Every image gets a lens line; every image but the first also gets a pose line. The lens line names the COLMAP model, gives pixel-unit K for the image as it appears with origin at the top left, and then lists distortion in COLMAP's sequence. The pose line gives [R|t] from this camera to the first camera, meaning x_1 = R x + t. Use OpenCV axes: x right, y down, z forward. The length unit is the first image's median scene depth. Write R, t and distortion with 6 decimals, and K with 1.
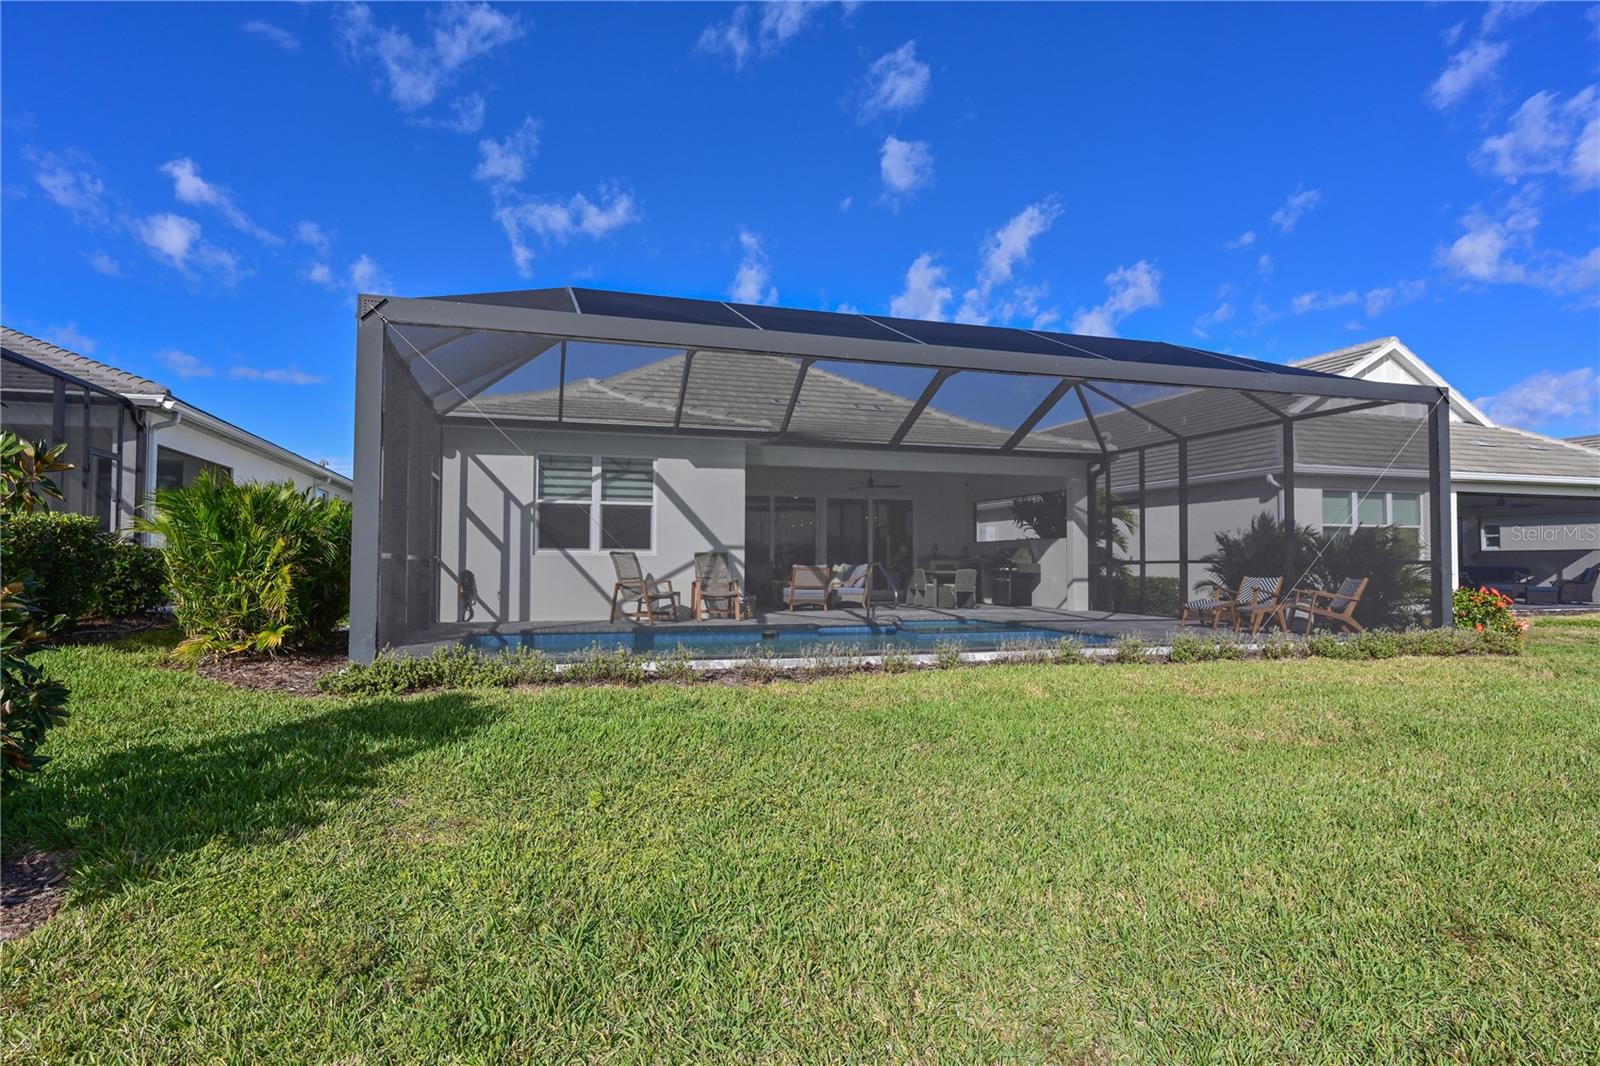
lens RADIAL K [[879.1, 0, 800.0], [0, 879.1, 533.0], [0, 0, 1]] dist [0.041107, -0.000912]
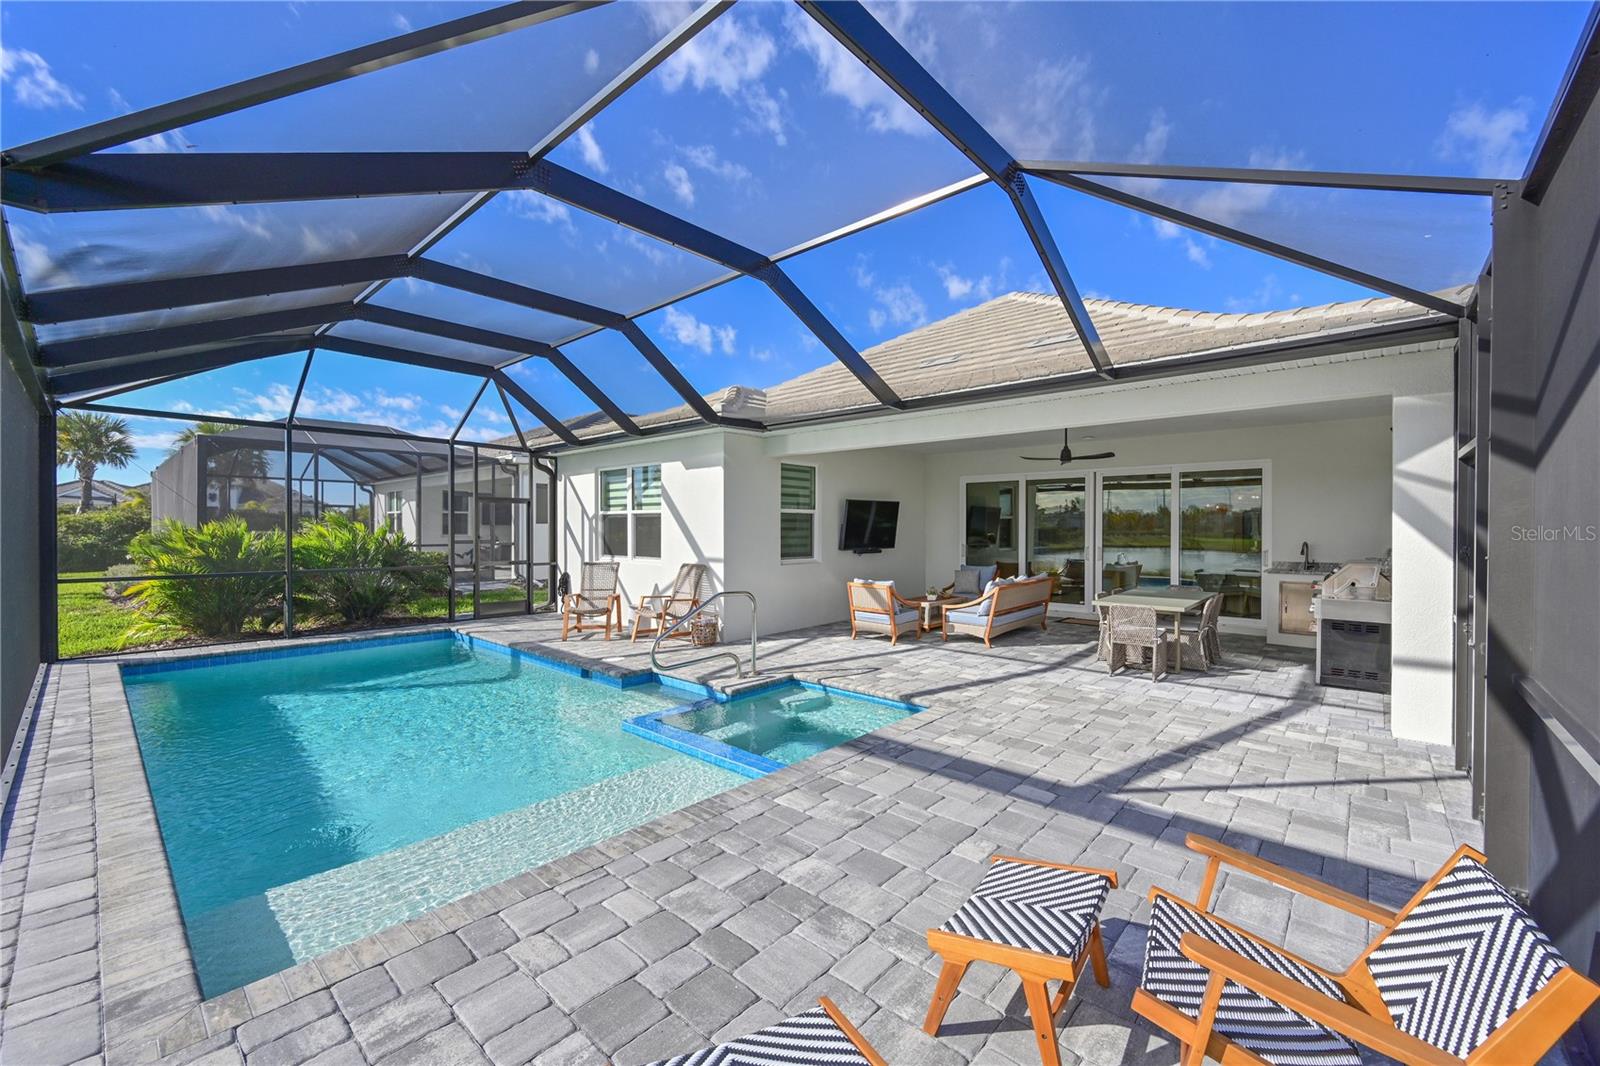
lens RADIAL K [[630.4, 0, 795.0], [0, 630.4, 531.6], [0, 0, 1]] dist [0.000209, 0.000307]
pose [[0.515907, 0.005958, -0.856624, 0.508288], [0.037545, 0.998858, 0.029559, -0.026498], [0.855822, -0.047412, 0.515094, 0.786672]]
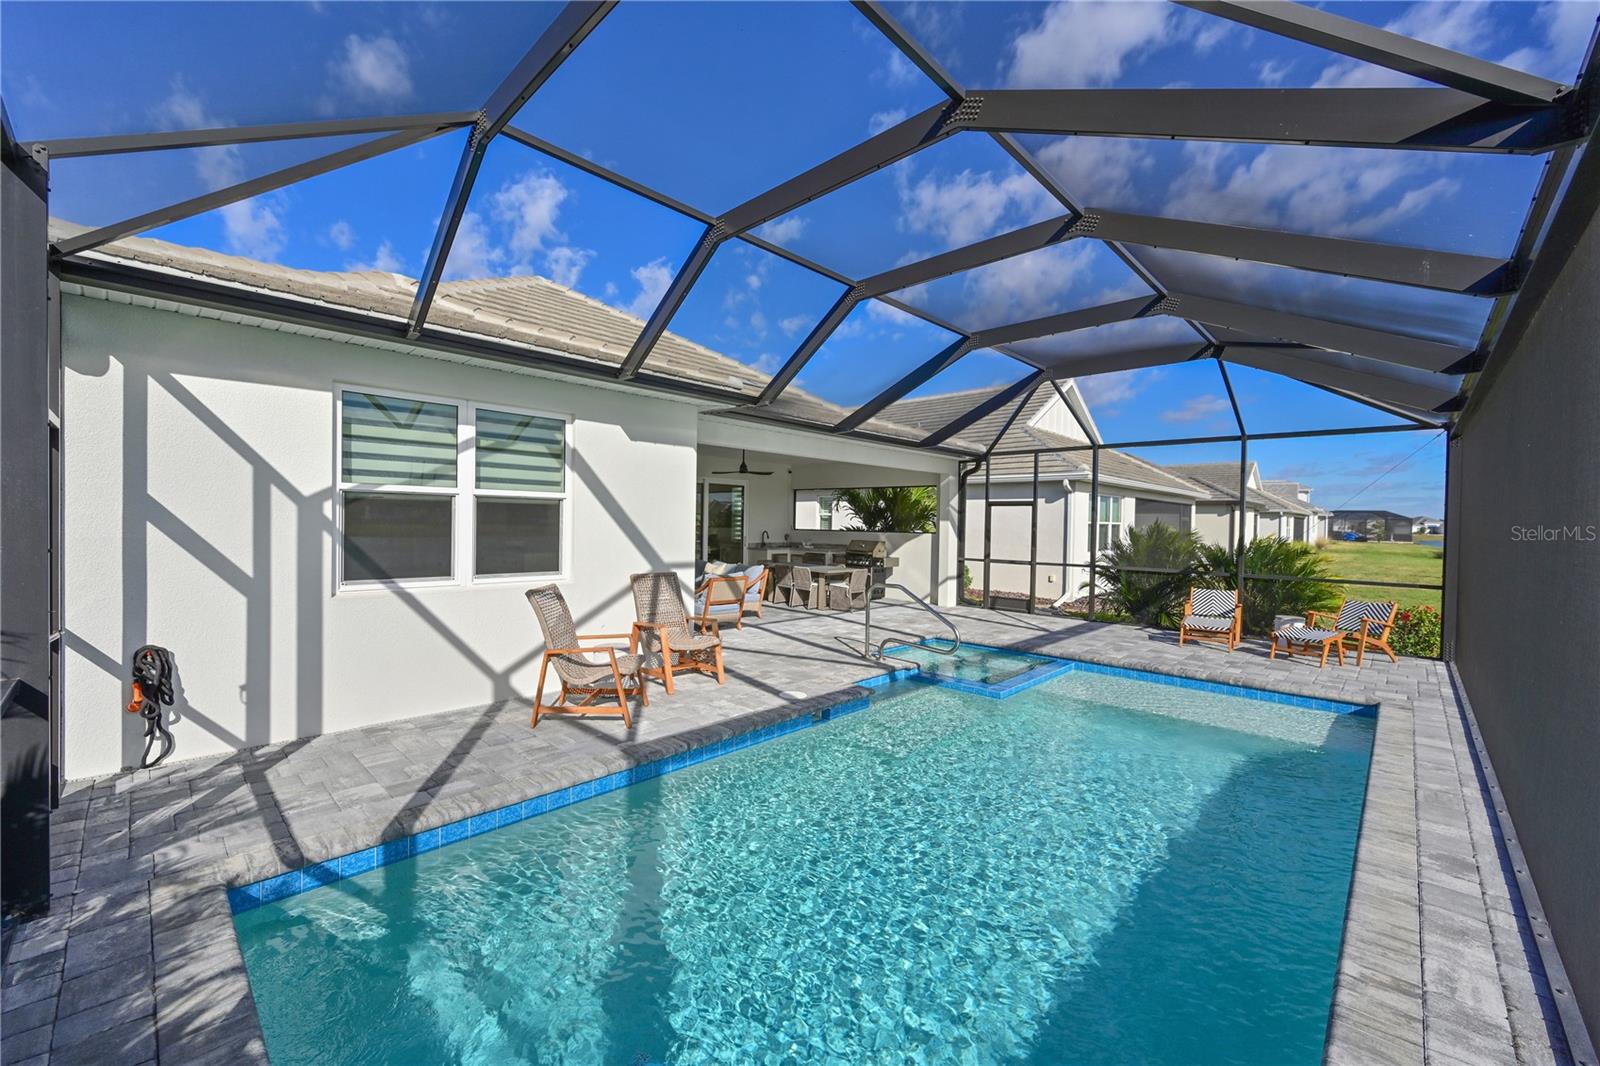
lens RADIAL K [[639.6, 0, 800.0], [0, 639.6, 533.0], [0, 0, 1]] dist [-0.003749, 0.000012]
pose [[0.874053, 0.003646, 0.485817, -0.241704], [-0.032461, 0.998176, 0.050911, -0.036284], [-0.484745, -0.060269, 0.872577, 0.560010]]
